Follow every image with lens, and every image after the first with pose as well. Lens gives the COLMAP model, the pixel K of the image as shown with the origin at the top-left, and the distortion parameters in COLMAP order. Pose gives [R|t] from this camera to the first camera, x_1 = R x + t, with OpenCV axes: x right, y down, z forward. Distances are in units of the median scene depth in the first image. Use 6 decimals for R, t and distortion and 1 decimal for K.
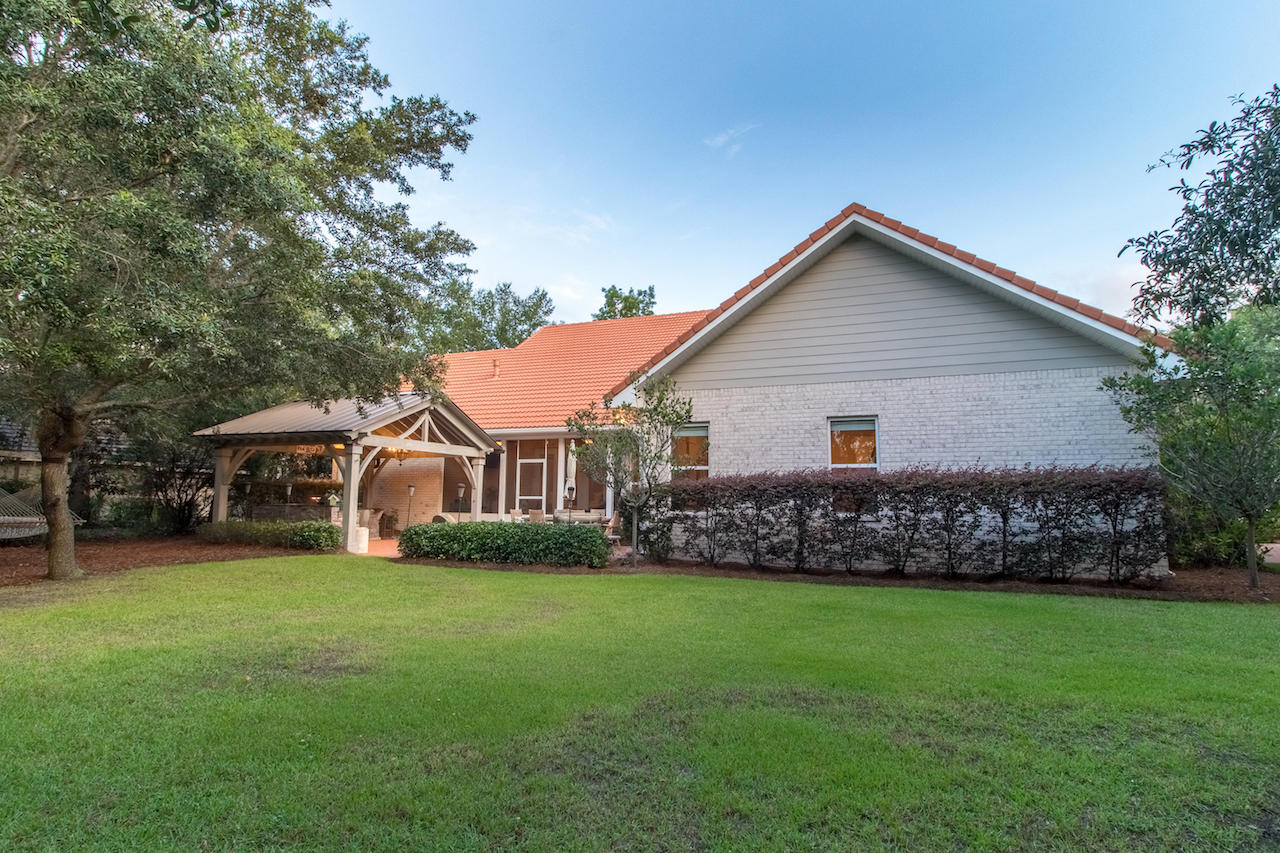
lens RADIAL K [[604.3, 0, 642.3], [0, 604.3, 444.6], [0, 0, 1]] dist [0.000445, 0.000079]
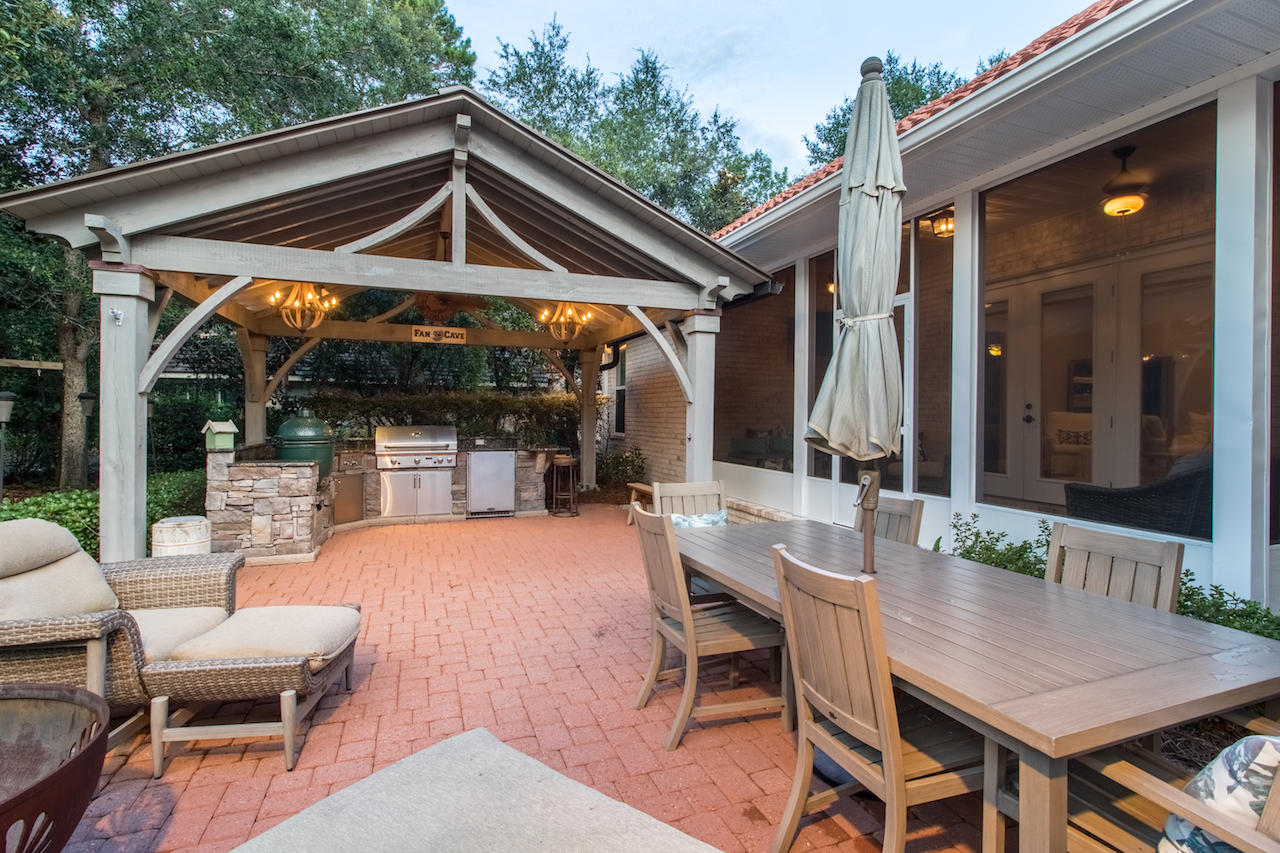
lens RADIAL K [[592.7, 0, 639.1], [0, 592.7, 414.6], [0, 0, 1]] dist [-0.001431, -0.000232]
pose [[0.653173, -0.004235, -0.757197, -0.039381], [0.063998, 0.996715, 0.049631, 0.060496], [0.754499, -0.080877, 0.651298, 0.750364]]
